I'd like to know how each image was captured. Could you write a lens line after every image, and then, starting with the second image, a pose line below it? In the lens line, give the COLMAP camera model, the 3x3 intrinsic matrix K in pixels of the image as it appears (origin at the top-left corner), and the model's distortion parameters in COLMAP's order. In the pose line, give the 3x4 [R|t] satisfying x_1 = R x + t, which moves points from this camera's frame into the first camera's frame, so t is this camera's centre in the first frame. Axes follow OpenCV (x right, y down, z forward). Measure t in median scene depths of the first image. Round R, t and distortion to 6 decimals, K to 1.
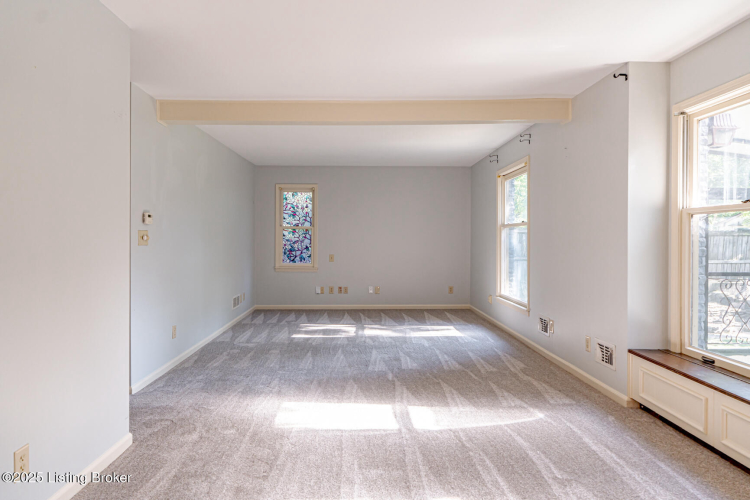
lens RADIAL K [[464.3, 0, 375.4], [0, 464.3, 245.7], [0, 0, 1]] dist [0.002670, 0.000192]
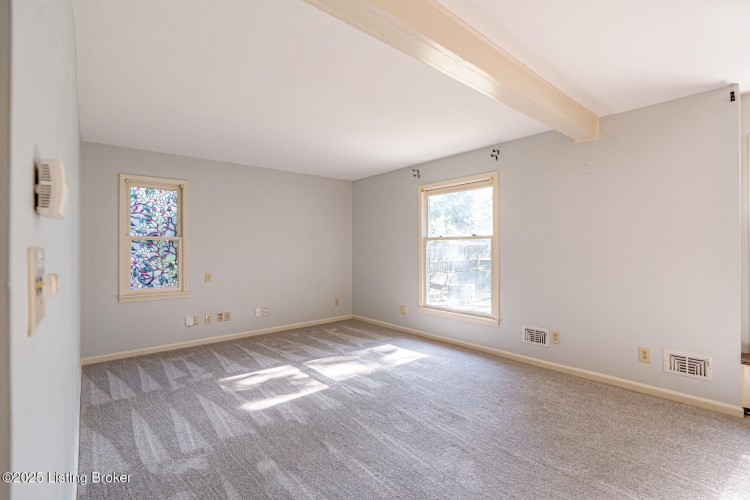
lens RADIAL K [[341.8, 0, 374.1], [0, 341.8, 248.8], [0, 0, 1]] dist [-0.003259, 0.000090]
pose [[0.782732, -0.008676, 0.622298, -0.231870], [0.014505, 0.999886, -0.004305, -0.015122], [-0.622190, 0.012396, 0.782768, 0.377388]]
